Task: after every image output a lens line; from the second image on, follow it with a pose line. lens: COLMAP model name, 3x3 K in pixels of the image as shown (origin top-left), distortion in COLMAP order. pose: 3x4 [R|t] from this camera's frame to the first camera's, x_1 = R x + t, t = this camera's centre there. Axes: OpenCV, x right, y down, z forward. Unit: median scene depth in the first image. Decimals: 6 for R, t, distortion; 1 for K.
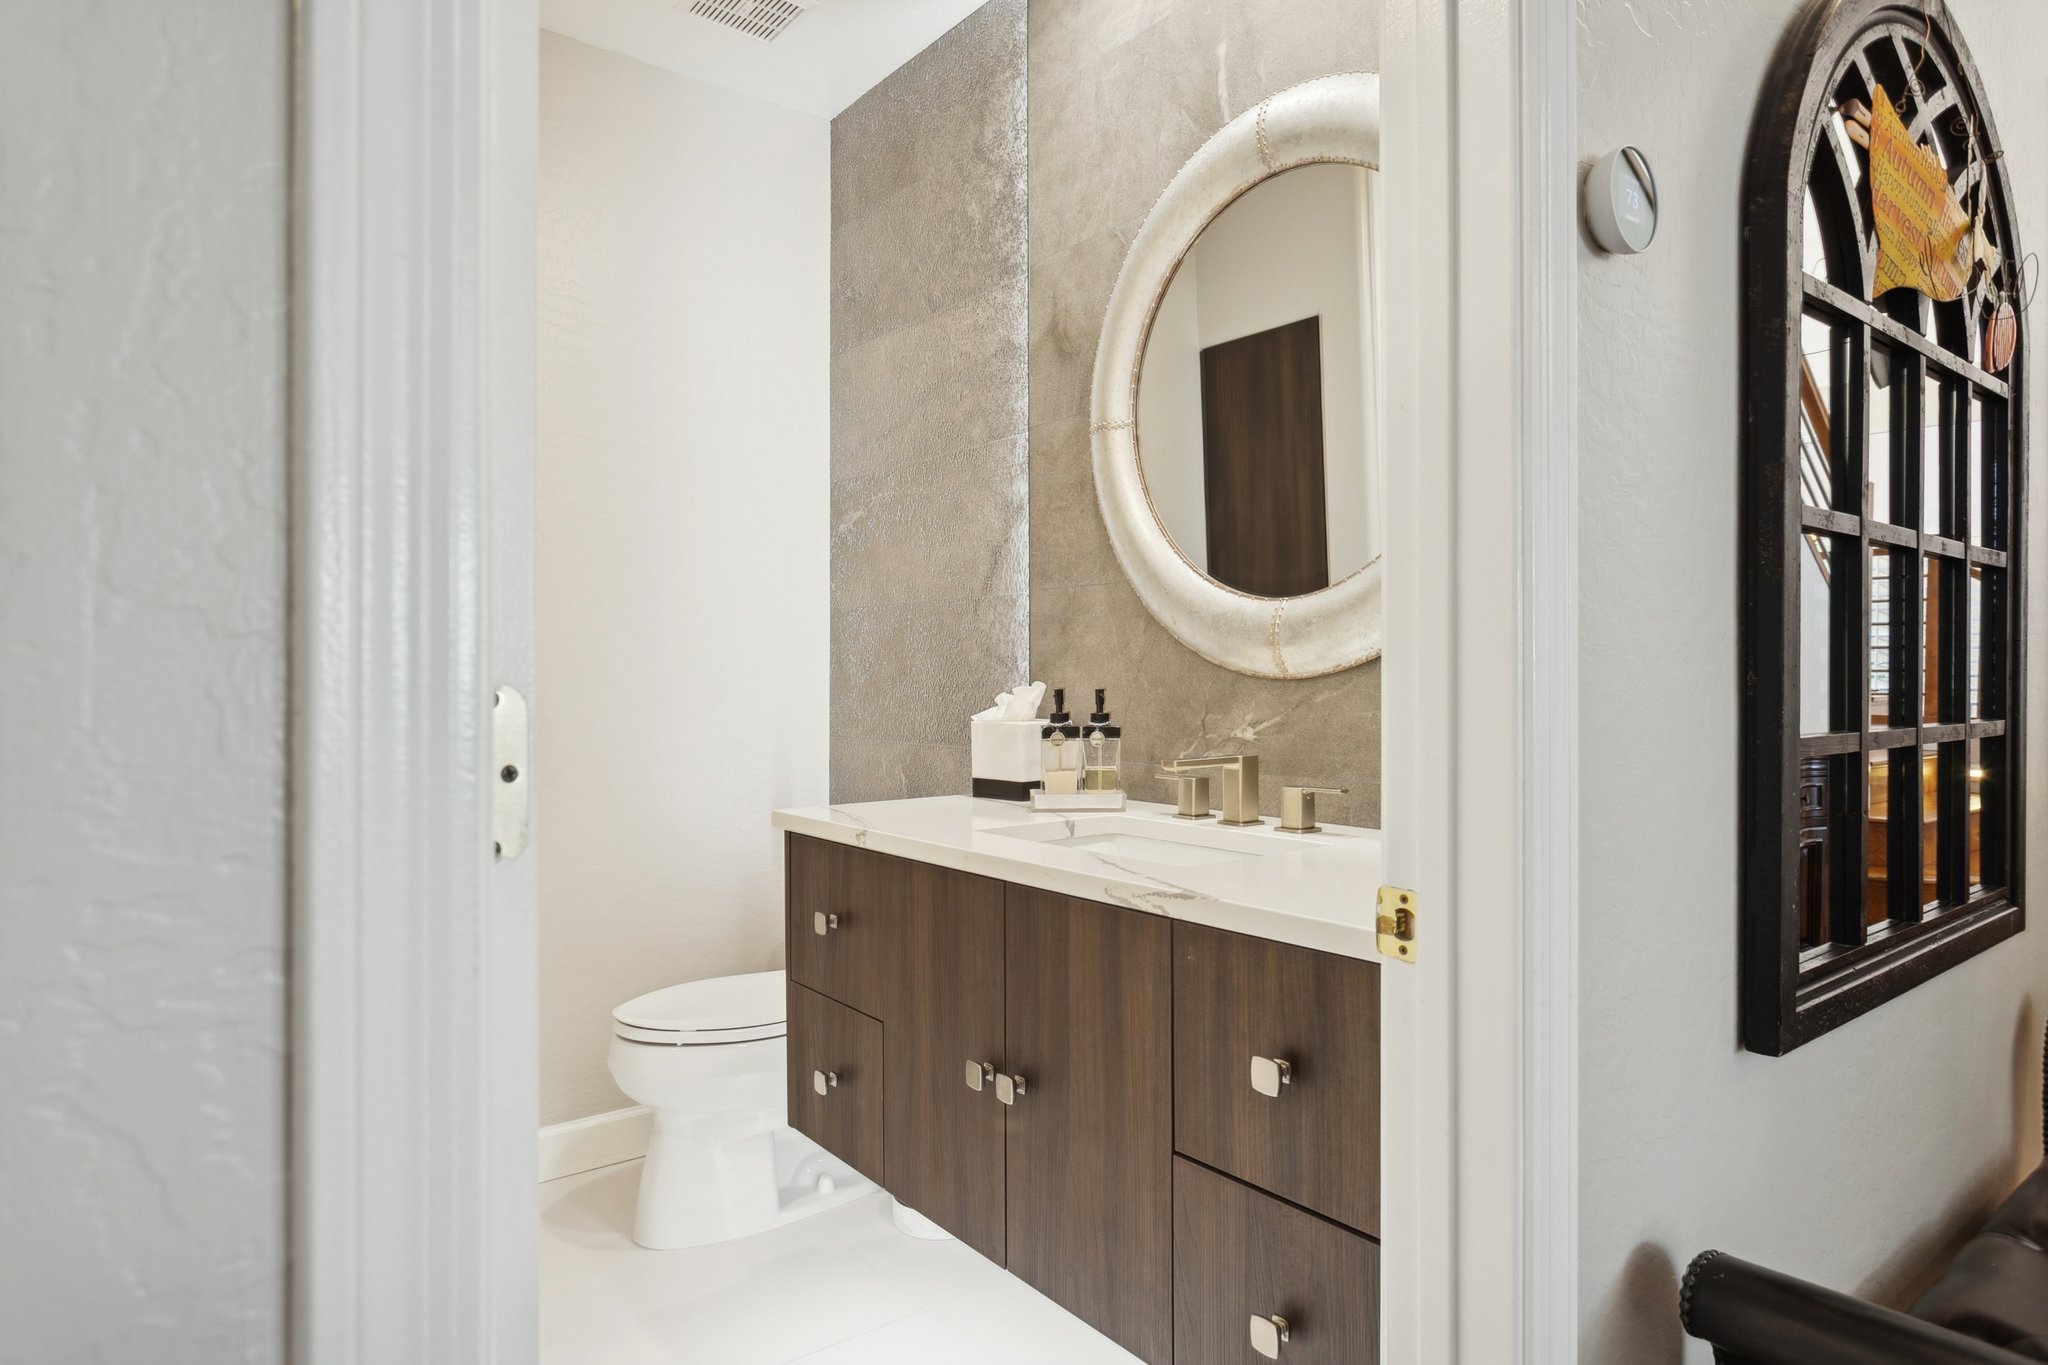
lens RADIAL K [[1192.7, 0, 1024.0], [0, 1192.7, 682.5], [0, 0, 1]] dist [-0.020512, -0.000440]
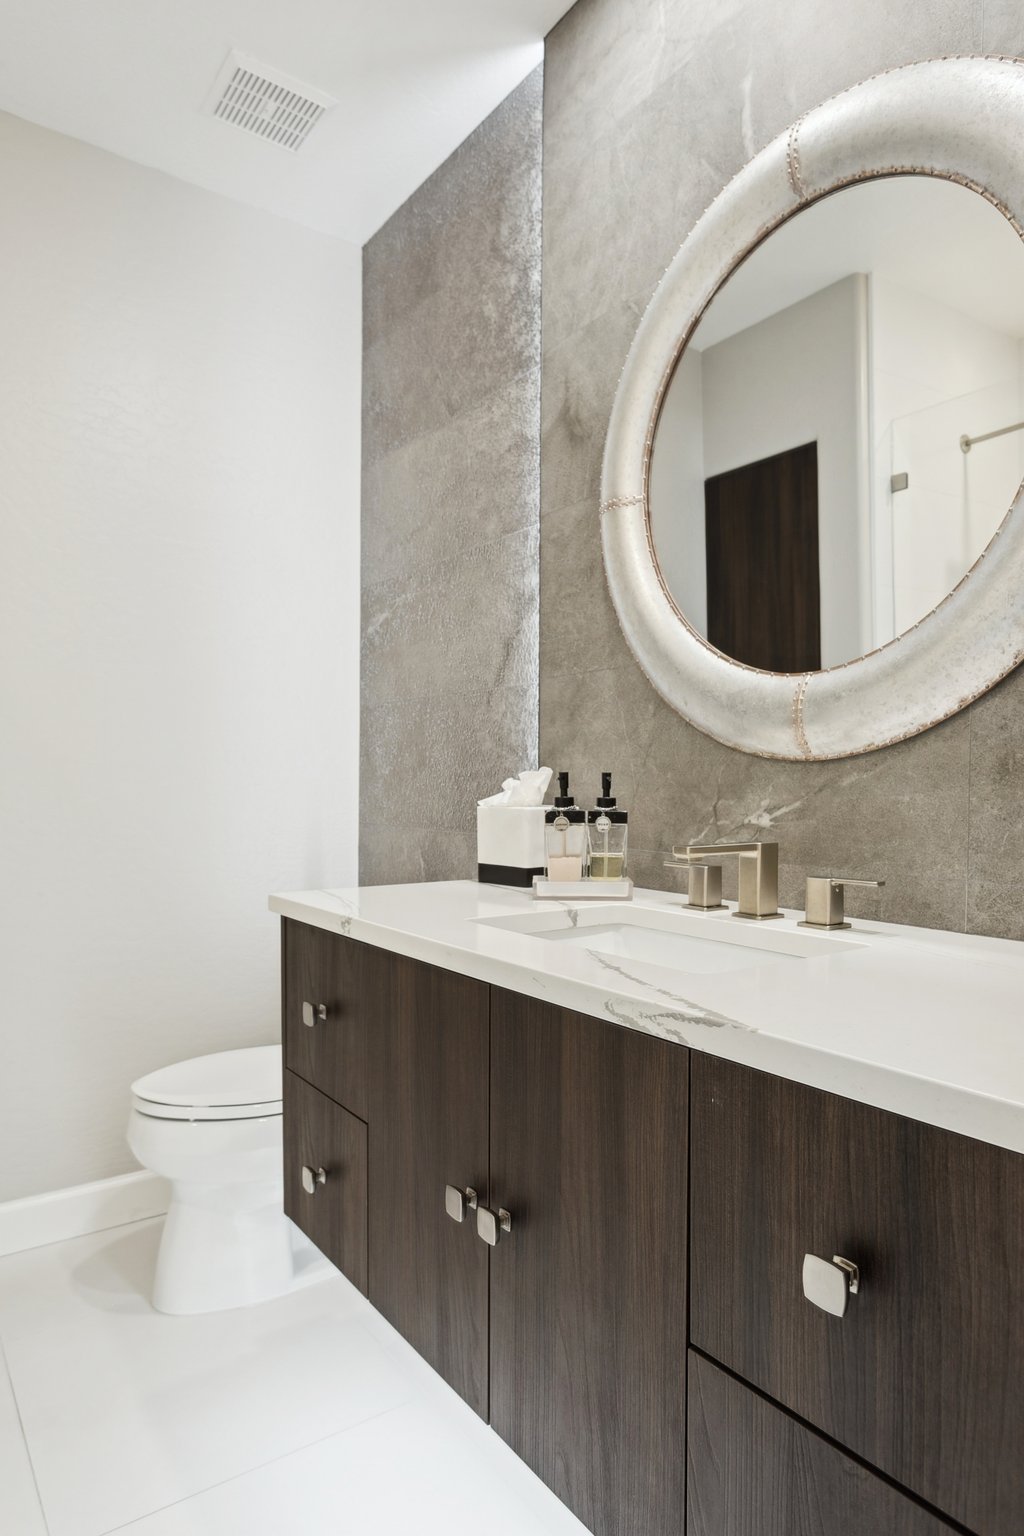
lens RADIAL K [[917.4, 0, 506.6], [0, 917.4, 816.1], [0, 0, 1]] dist [-0.002782, 0.001708]
pose [[0.998613, 0.009669, -0.051754, 0.020526], [-0.008196, 0.999558, 0.028589, 0.018927], [0.052007, -0.028126, 0.998251, 0.242671]]
